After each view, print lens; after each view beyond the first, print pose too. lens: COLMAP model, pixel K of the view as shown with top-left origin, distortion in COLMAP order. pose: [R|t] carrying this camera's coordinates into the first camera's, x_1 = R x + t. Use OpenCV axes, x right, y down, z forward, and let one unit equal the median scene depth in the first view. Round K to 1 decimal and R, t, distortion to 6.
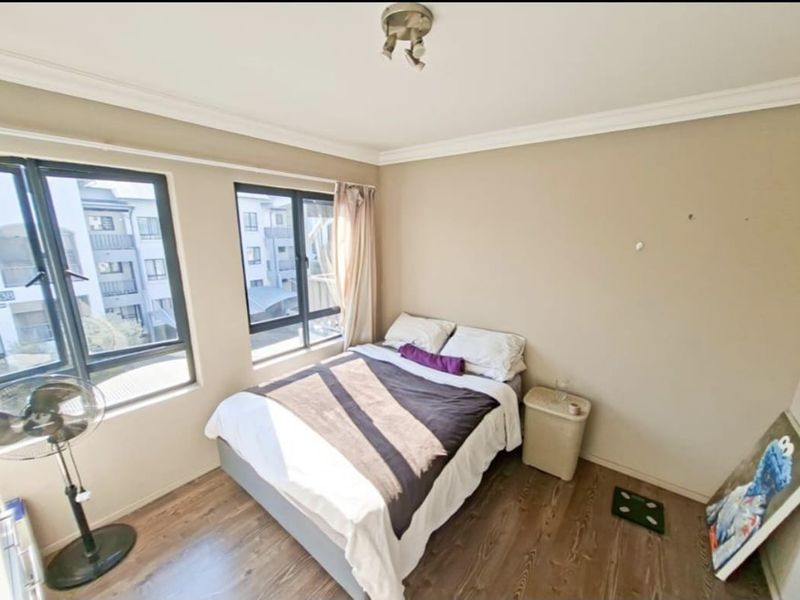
lens RADIAL K [[324.7, 0, 403.6], [0, 324.7, 308.7], [0, 0, 1]] dist [-0.003064, -0.000029]
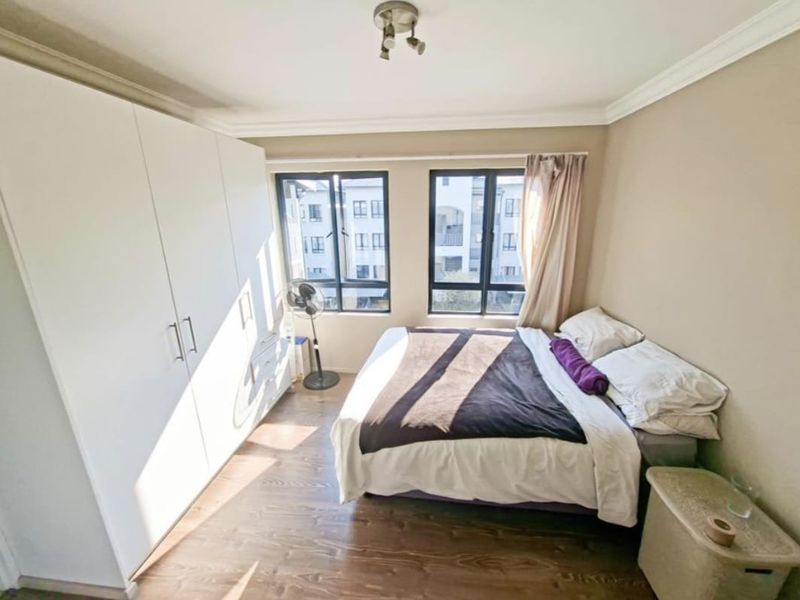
lens RADIAL K [[317.4, 0, 405.4], [0, 317.4, 296.7], [0, 0, 1]] dist [0.001236, 0.000295]
pose [[0.545579, 0.208696, -0.811658, 0.488826], [-0.182376, 0.974853, 0.128068, -0.033828], [0.817974, 0.078156, 0.569921, 0.202879]]
